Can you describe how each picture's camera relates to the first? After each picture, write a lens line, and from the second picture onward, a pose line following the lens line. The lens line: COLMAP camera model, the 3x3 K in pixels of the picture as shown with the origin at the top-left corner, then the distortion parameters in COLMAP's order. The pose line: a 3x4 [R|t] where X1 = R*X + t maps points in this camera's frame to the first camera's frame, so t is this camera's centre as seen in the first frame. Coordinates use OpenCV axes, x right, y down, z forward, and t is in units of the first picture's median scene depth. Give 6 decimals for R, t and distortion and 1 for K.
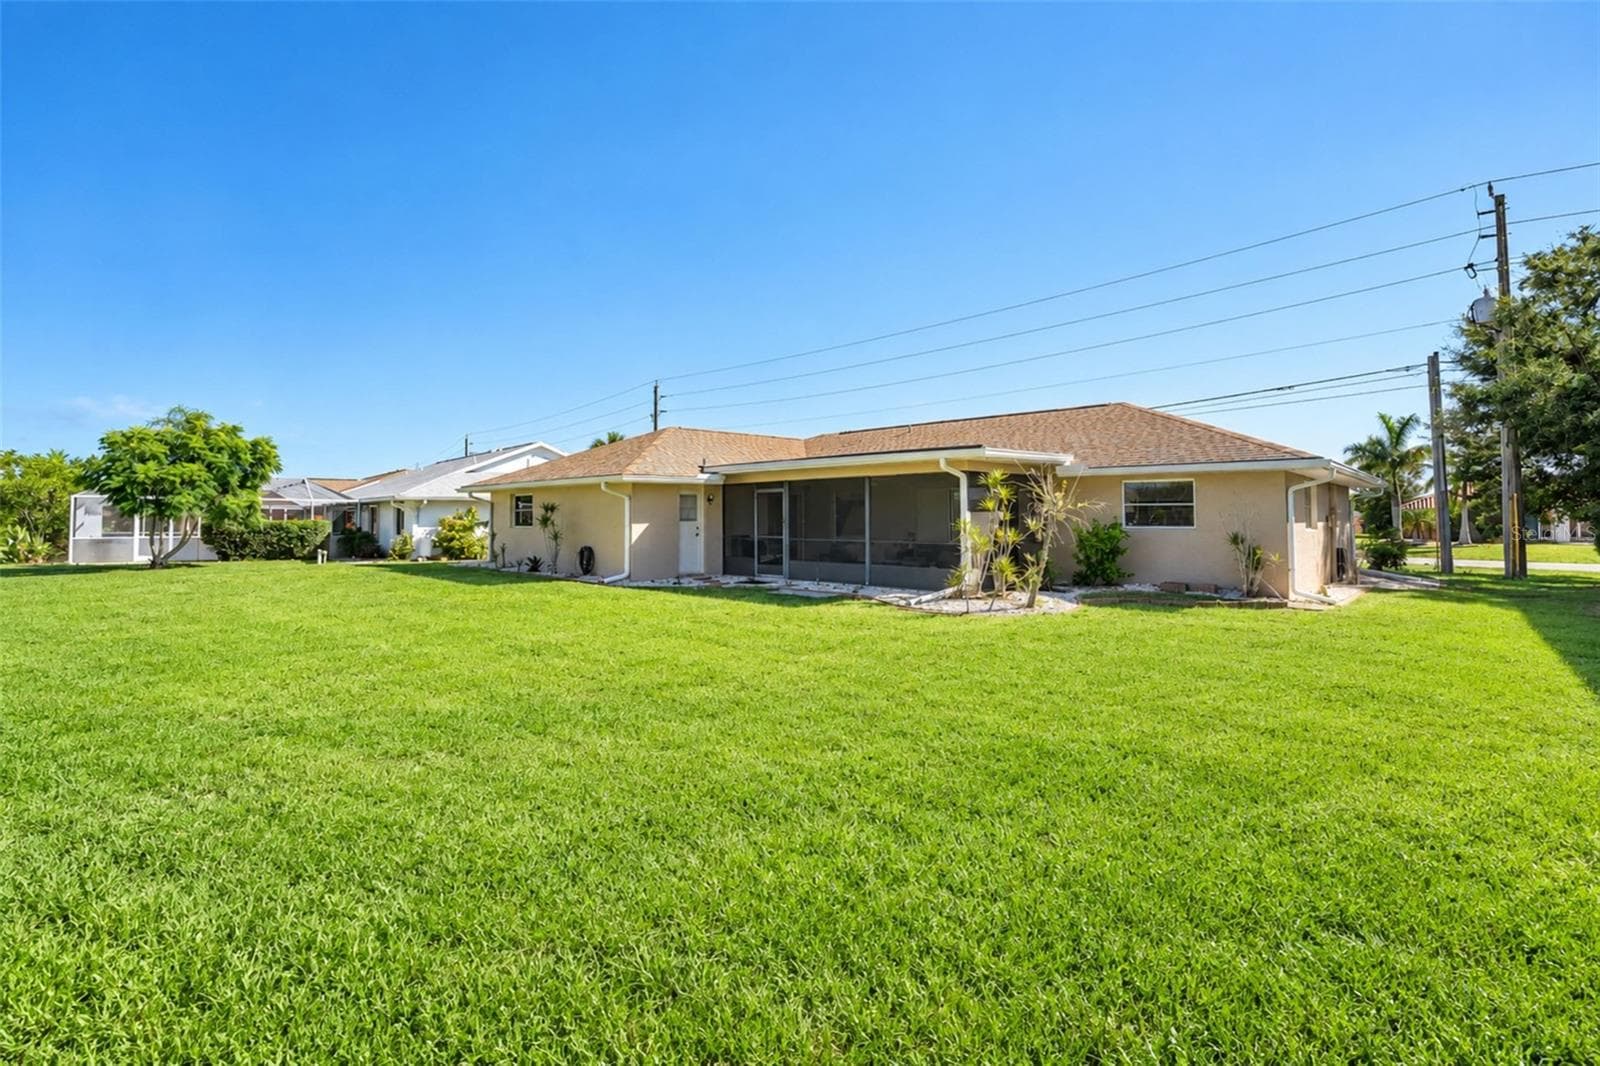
lens RADIAL K [[772.1, 0, 736.9], [0, 772.1, 524.1], [0, 0, 1]] dist [-0.038834, -0.000219]
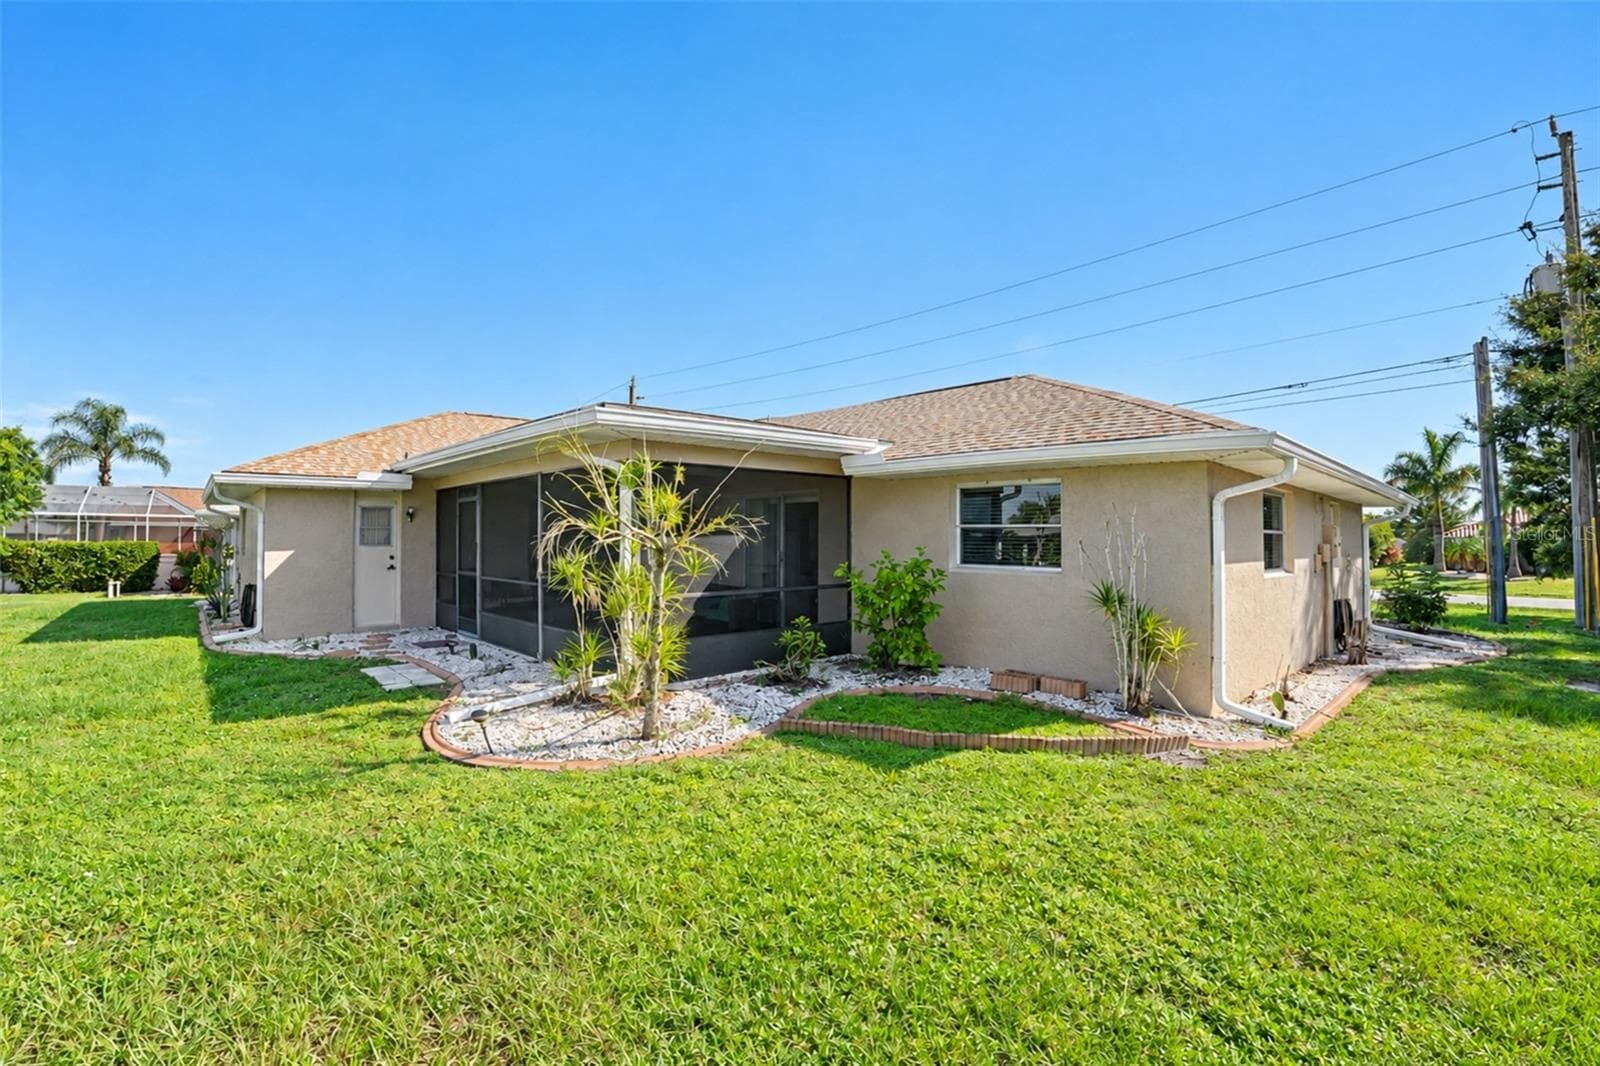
lens RADIAL K [[772.1, 0, 791.9], [0, 772.1, 526.9], [0, 0, 1]] dist [-0.038834, -0.000219]
pose [[0.999919, 0.009473, 0.008466, 0.299206], [-0.009270, 0.999677, -0.023659, -0.006805], [-0.008687, 0.023578, 0.999684, 0.335360]]
